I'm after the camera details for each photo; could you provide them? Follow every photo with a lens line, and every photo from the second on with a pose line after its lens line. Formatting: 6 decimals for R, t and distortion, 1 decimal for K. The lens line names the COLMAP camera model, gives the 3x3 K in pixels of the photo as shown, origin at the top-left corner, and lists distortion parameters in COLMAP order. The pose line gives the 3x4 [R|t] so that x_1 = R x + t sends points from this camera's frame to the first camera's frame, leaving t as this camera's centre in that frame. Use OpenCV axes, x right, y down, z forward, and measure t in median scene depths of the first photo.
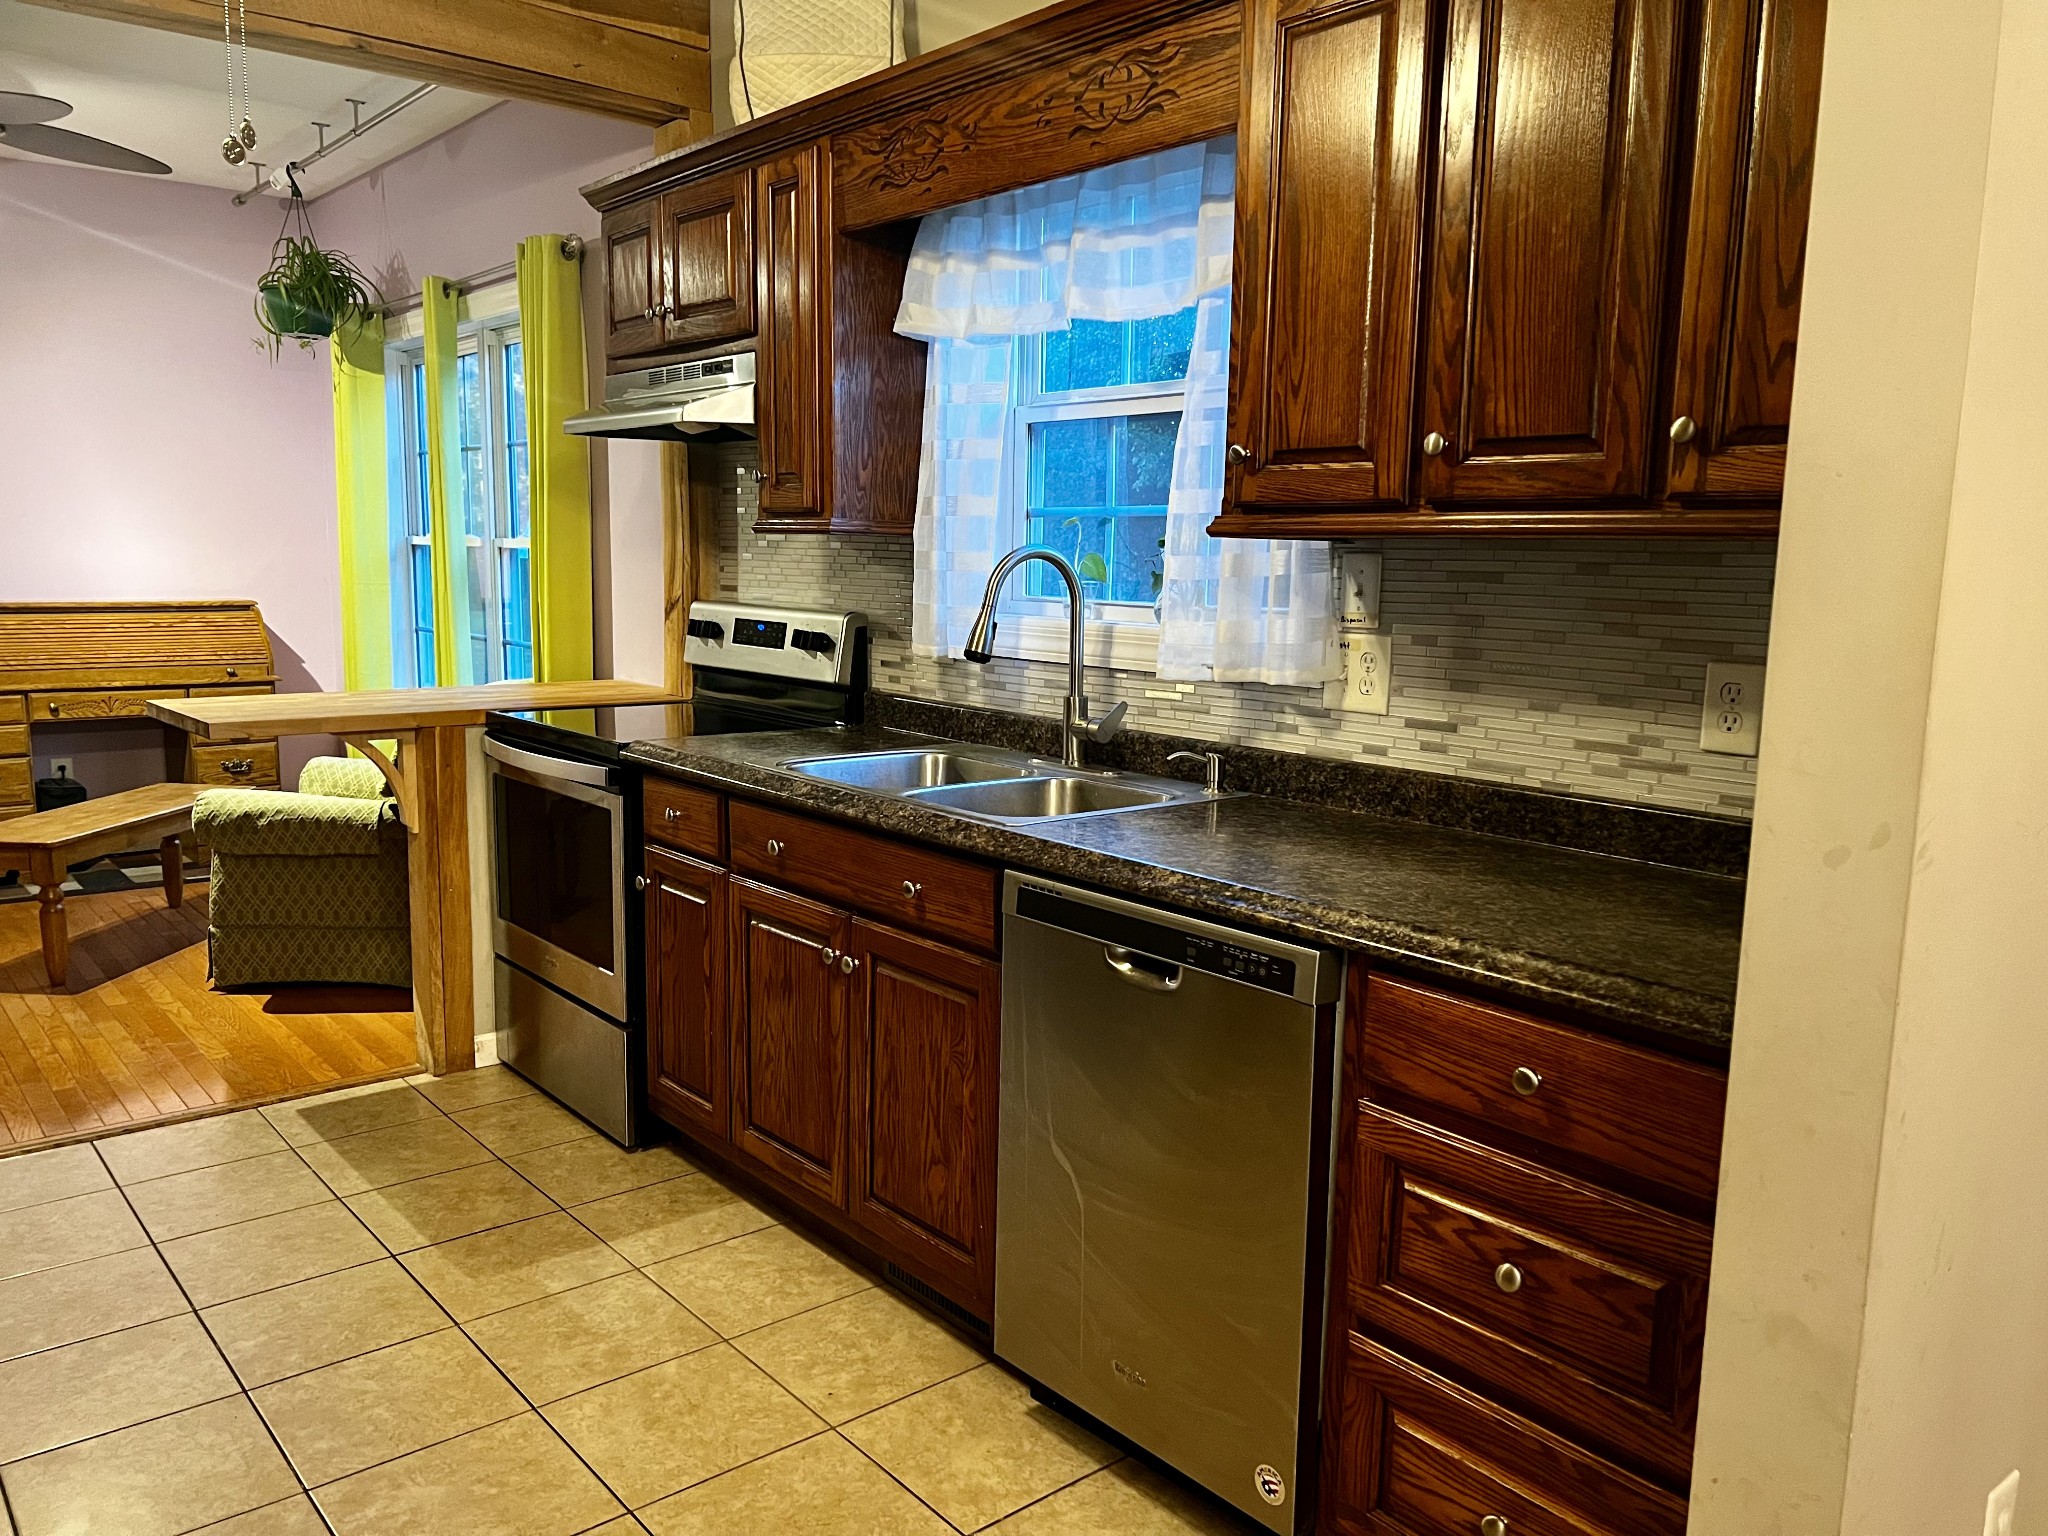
lens RADIAL K [[1539.9, 0, 1032.8], [0, 1539.9, 781.7], [0, 0, 1]] dist [0.029096, -0.046882]
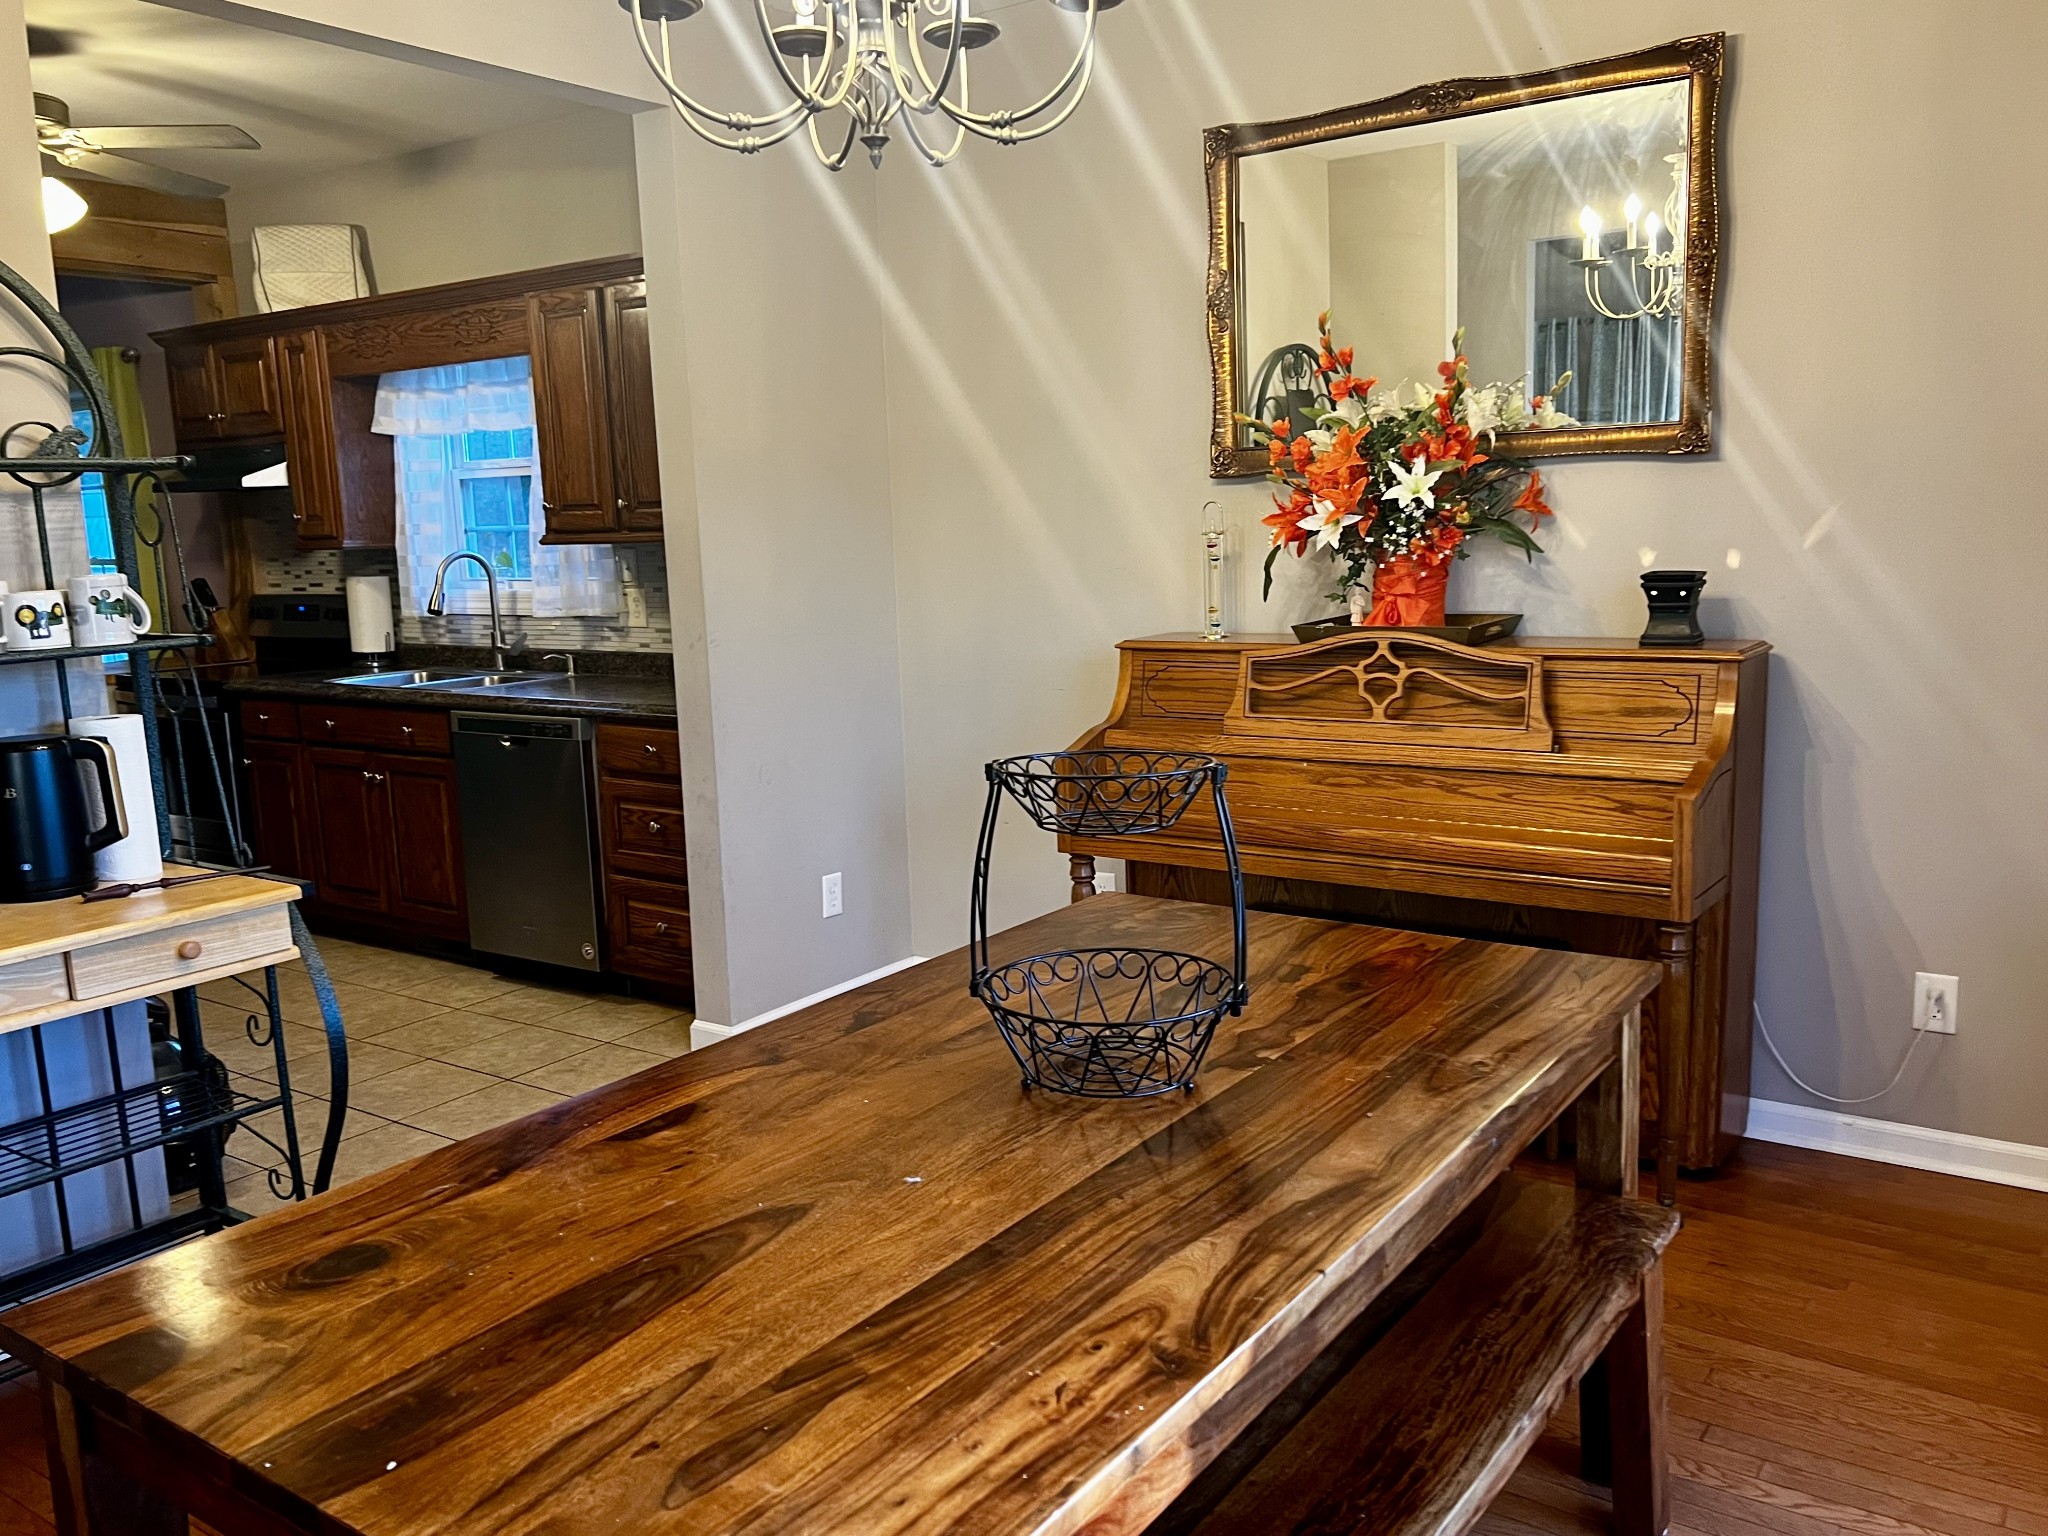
lens RADIAL K [[1626.0, 0, 1029.5], [0, 1626.0, 790.0], [0, 0, 1]] dist [0.014037, -0.008884]
pose [[0.962935, -0.092412, 0.253408, 0.122027], [0.087729, 0.995700, 0.029740, 0.122307], [-0.255067, -0.006407, 0.966902, -0.976430]]
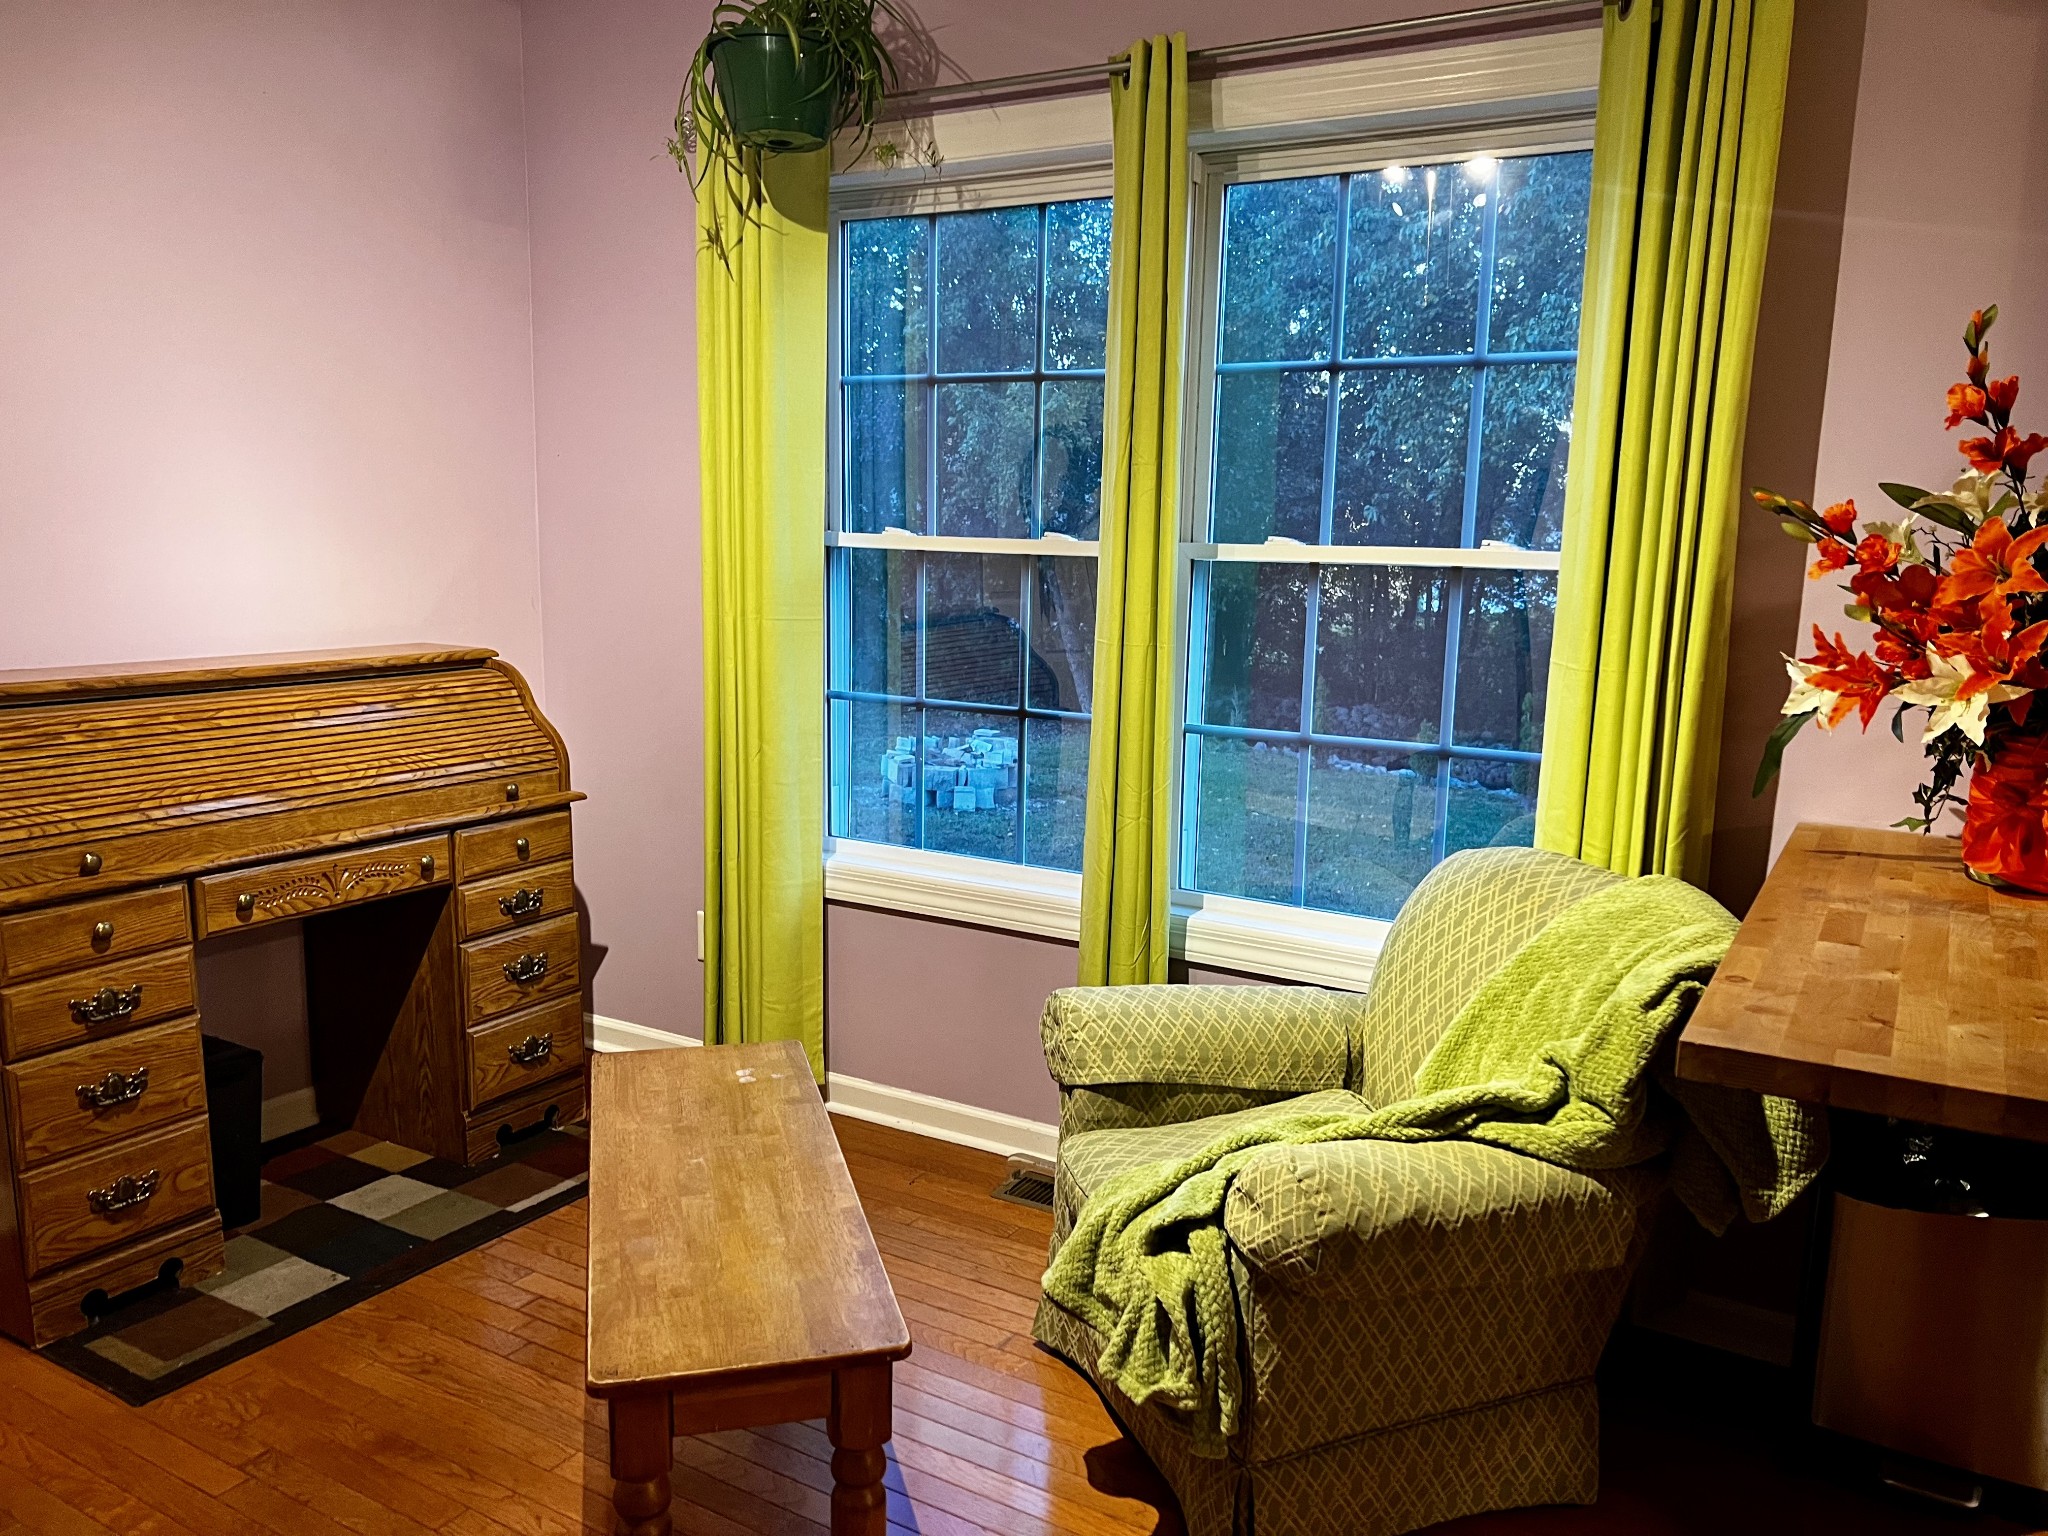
lens RADIAL K [[1539.9, 0, 1025.2], [0, 1539.9, 777.6], [0, 0, 1]] dist [0.029096, -0.046882]
pose [[0.943689, -0.051580, 0.326789, -1.030345], [0.045613, 0.998623, 0.025903, -0.159272], [-0.327675, -0.009539, 0.944742, 0.882942]]
